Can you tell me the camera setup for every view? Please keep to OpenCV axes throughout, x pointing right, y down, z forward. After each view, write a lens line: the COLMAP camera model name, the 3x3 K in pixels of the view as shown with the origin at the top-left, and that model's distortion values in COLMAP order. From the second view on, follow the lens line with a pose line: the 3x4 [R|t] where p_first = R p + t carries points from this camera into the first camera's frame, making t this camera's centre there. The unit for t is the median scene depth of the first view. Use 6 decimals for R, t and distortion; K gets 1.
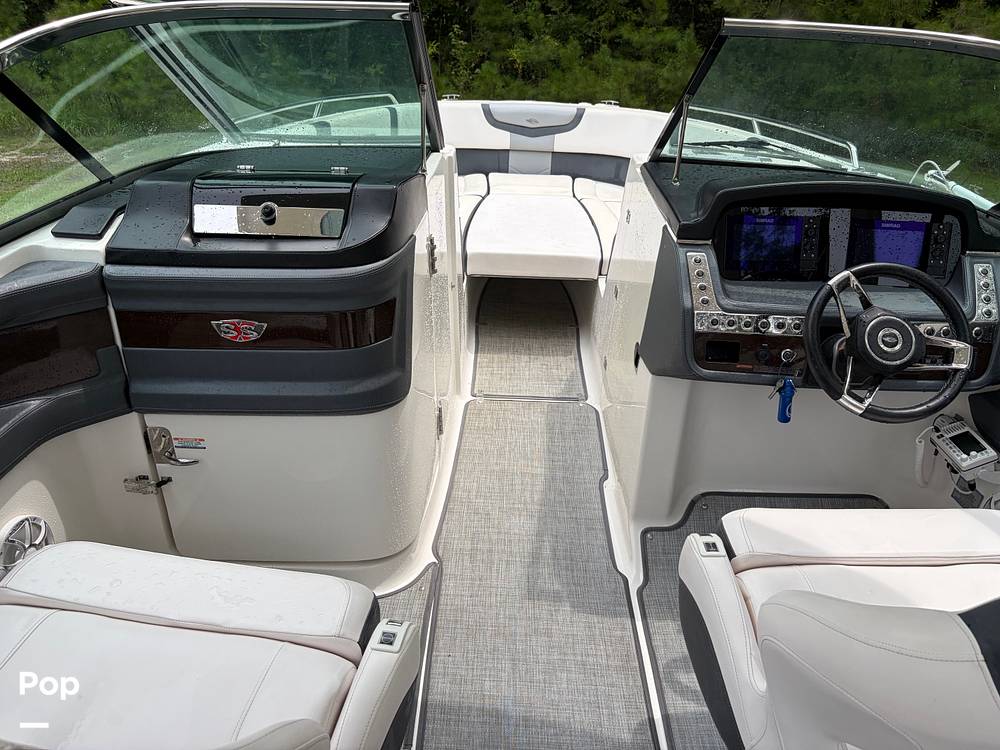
lens RADIAL K [[766.5, 0, 500.0], [0, 766.5, 375.0], [0, 0, 1]] dist [0.008750, 0.000309]
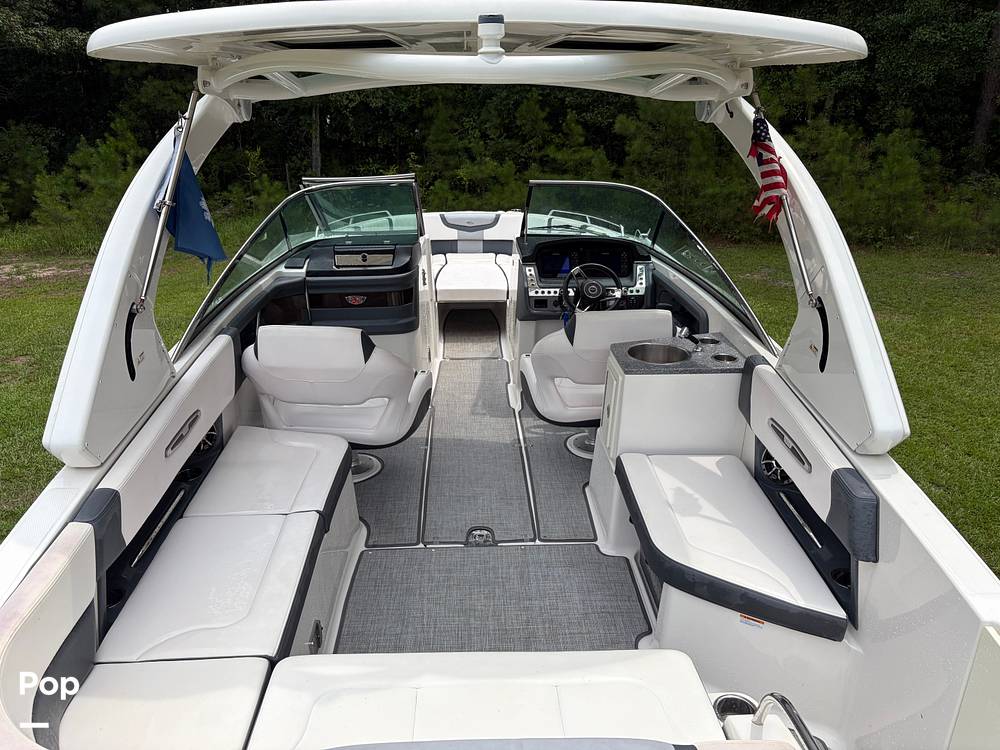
lens RADIAL K [[774.2, 0, 497.9], [0, 774.2, 391.3], [0, 0, 1]] dist [0.077056, -0.122354]
pose [[0.997573, -0.051589, 0.046763, 0.005131], [0.056546, 0.992127, -0.111748, 0.296781], [-0.040629, 0.114121, 0.992636, -0.841656]]
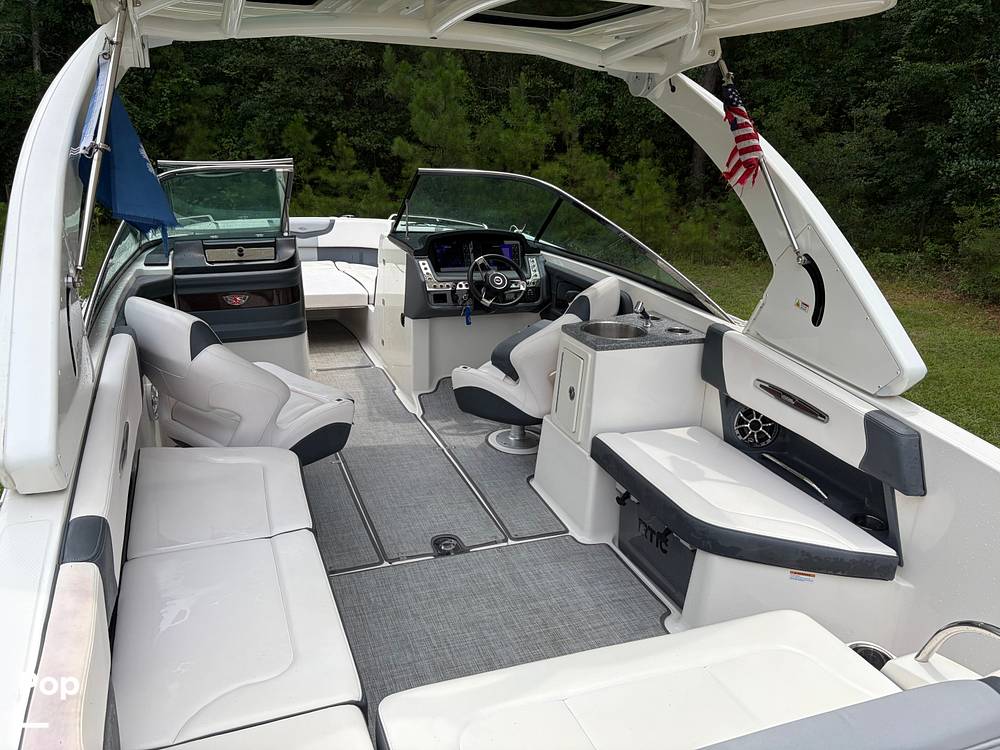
lens RADIAL K [[771.6, 0, 501.8], [0, 771.6, 390.0], [0, 0, 1]] dist [0.019685, -0.001615]
pose [[0.925010, -0.121205, 0.360092, -0.239345], [0.173034, 0.978149, -0.115253, 0.308840], [-0.338255, 0.168918, 0.925770, -0.691465]]
